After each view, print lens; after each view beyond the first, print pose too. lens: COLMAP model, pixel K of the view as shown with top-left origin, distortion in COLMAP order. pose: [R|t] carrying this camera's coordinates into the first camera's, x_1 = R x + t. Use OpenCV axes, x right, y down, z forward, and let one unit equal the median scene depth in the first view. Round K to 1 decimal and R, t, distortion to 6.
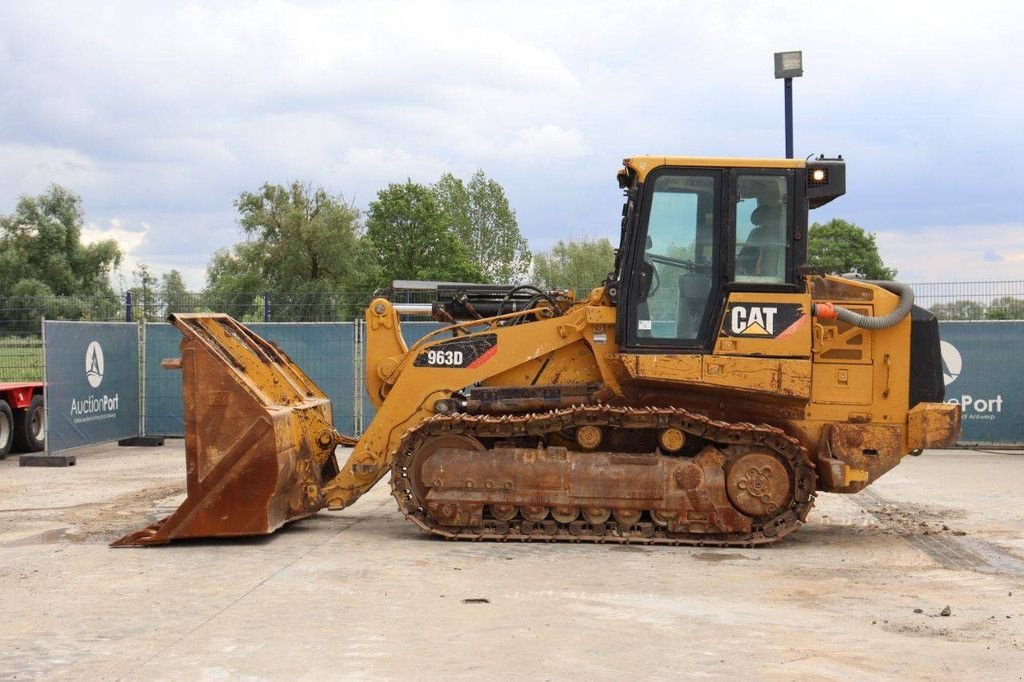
lens RADIAL K [[1395.1, 0, 512.0], [0, 1395.1, 341.0], [0, 0, 1]] dist [0.037517, 0.065246]
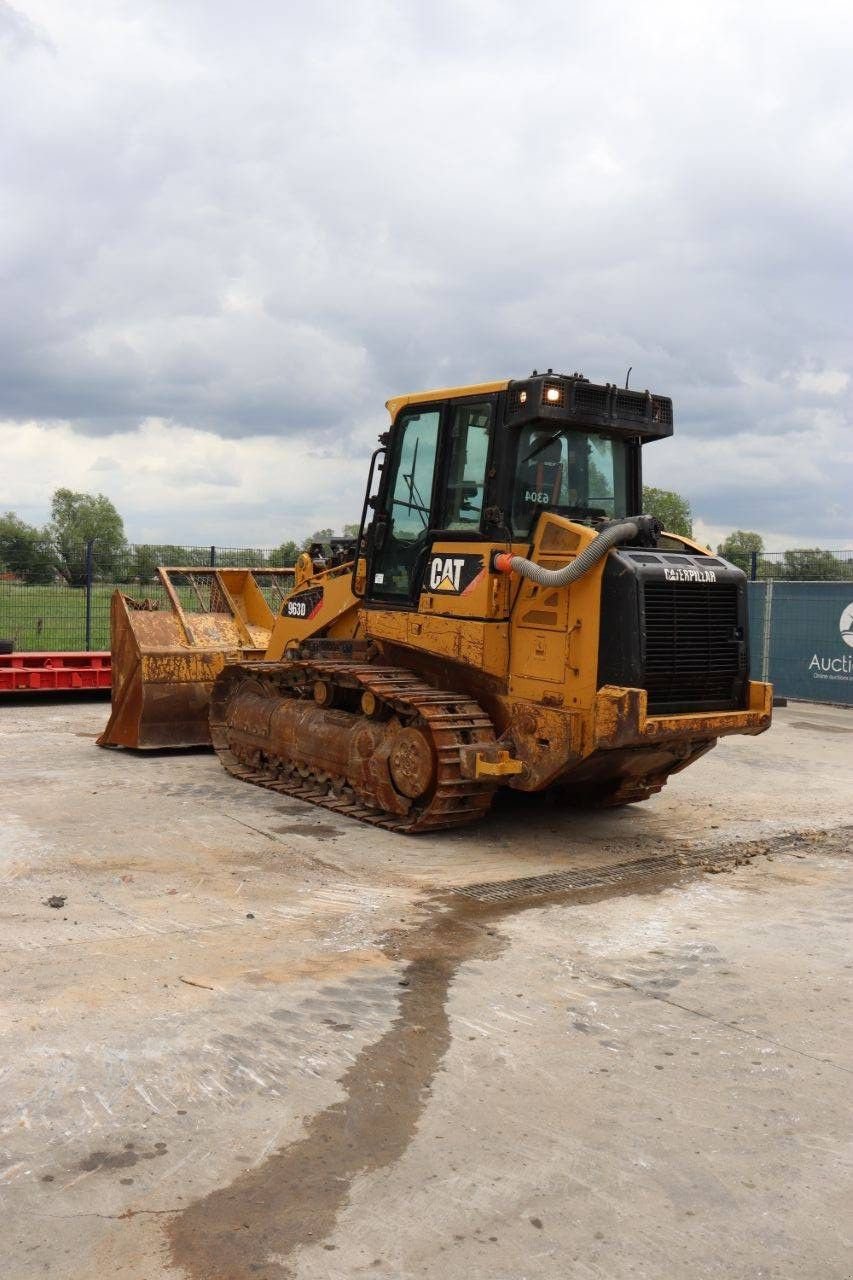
lens RADIAL K [[1206.1, 0, 426.5], [0, 1206.1, 640.0], [0, 0, 1]] dist [-0.158309, 0.001509]
pose [[0.621600, 0.047635, -0.781885, 0.746695], [-0.021649, 0.998813, 0.043640, -0.006422], [0.783035, -0.010199, 0.621894, 0.528575]]
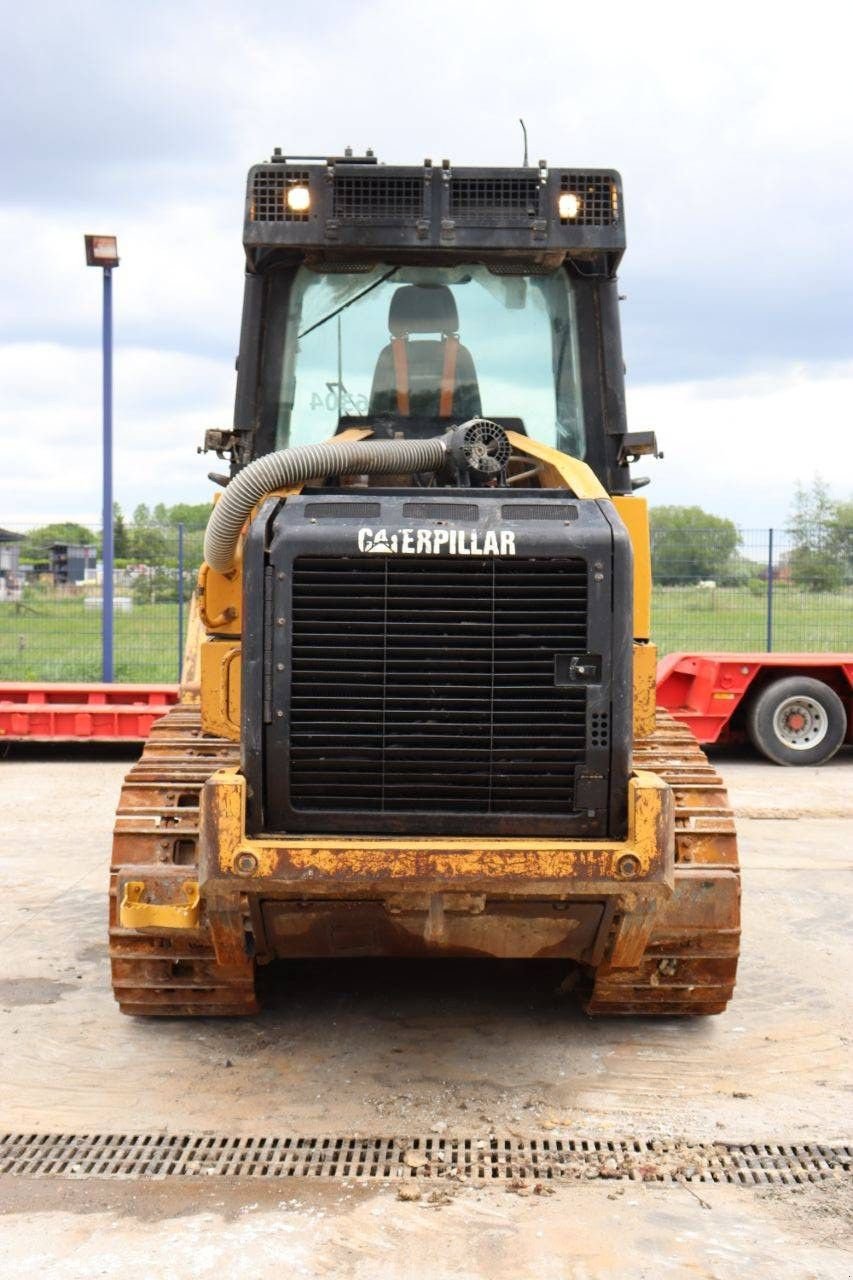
lens RADIAL K [[1730.4, 0, 446.6], [0, 1730.4, 641.4], [0, 0, 1]] dist [-0.009123, 0.585651]
pose [[0.065398, 0.035491, -0.997228, 0.764702], [-0.011007, 0.999332, 0.034844, -0.006365], [0.997799, 0.008698, 0.065745, 1.013862]]
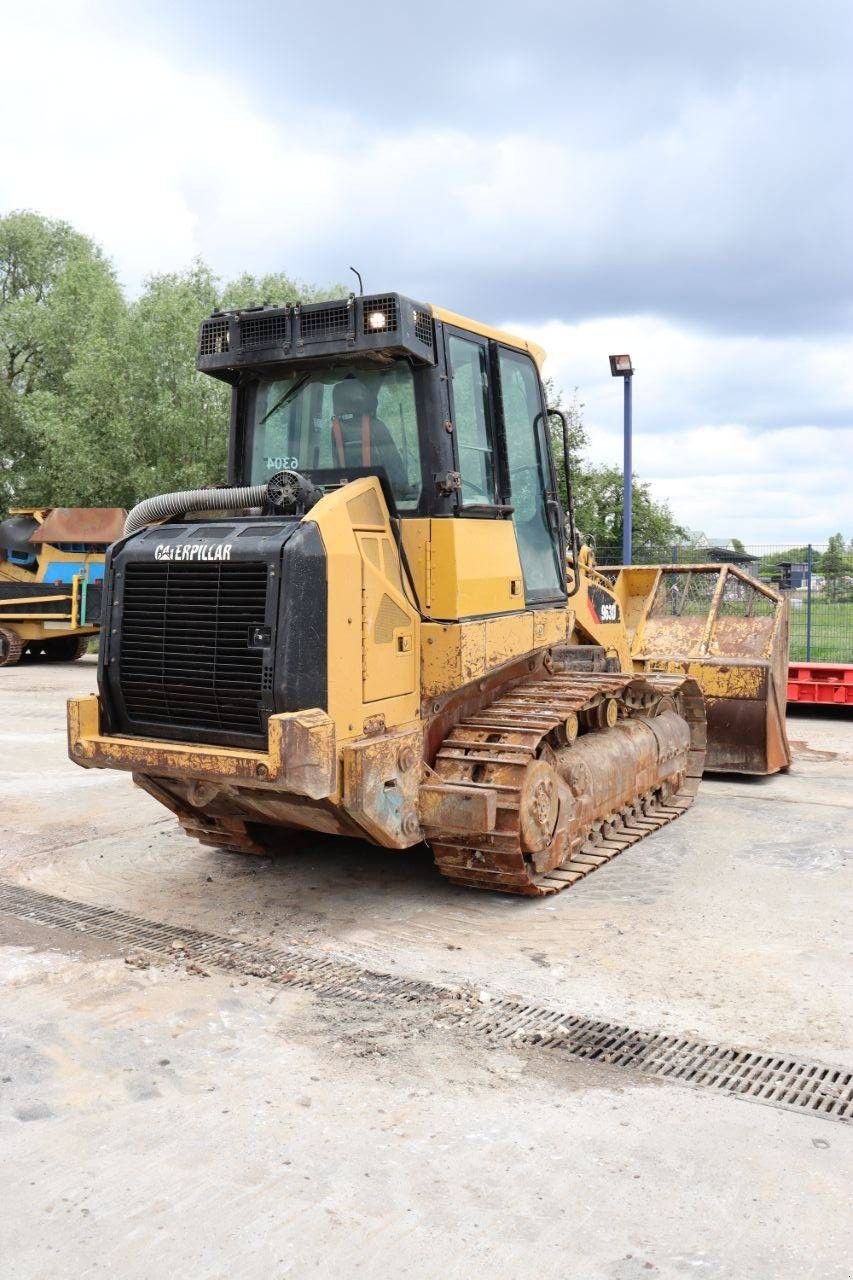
lens RADIAL K [[1168.6, 0, 426.5], [0, 1168.6, 640.0], [0, 0, 1]] dist [-0.111970, 0.004411]
pose [[-0.470337, 0.040157, -0.881573, 0.686808], [-0.009728, 0.998668, 0.050681, -0.006016], [0.882433, 0.032413, -0.469319, 1.332633]]
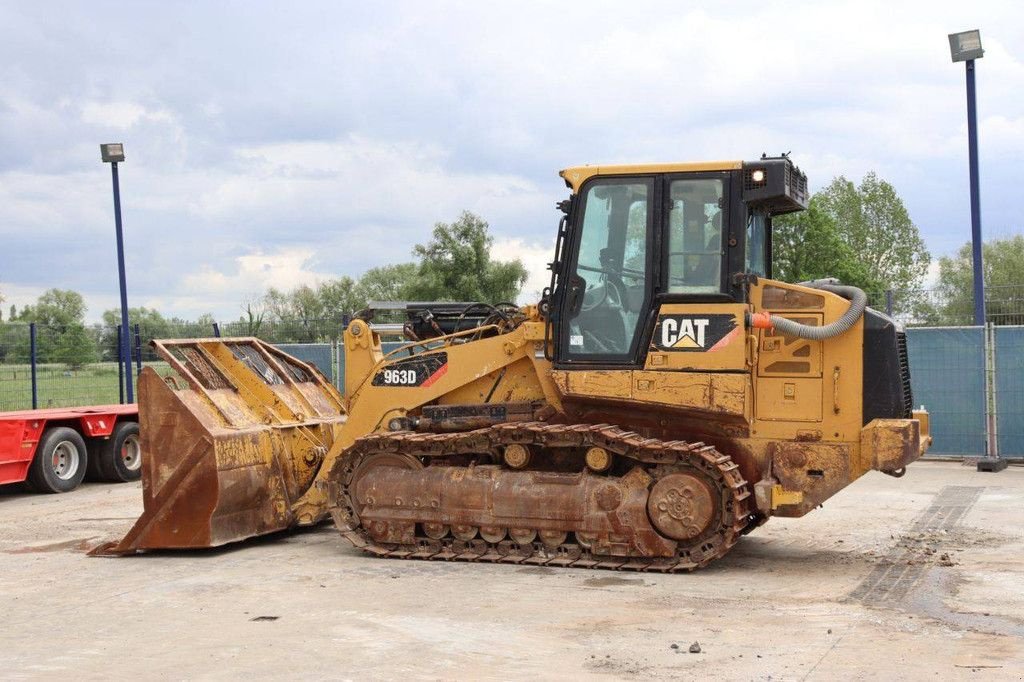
lens RADIAL K [[1384.3, 0, 512.0], [0, 1384.3, 341.0], [0, 0, 1]] dist [-0.009123, 0.585651]
pose [[0.951934, -0.022311, -0.305489, 0.348355], [0.020087, 0.999744, -0.010422, -0.001963], [0.305643, 0.003785, 0.952139, 0.068827]]
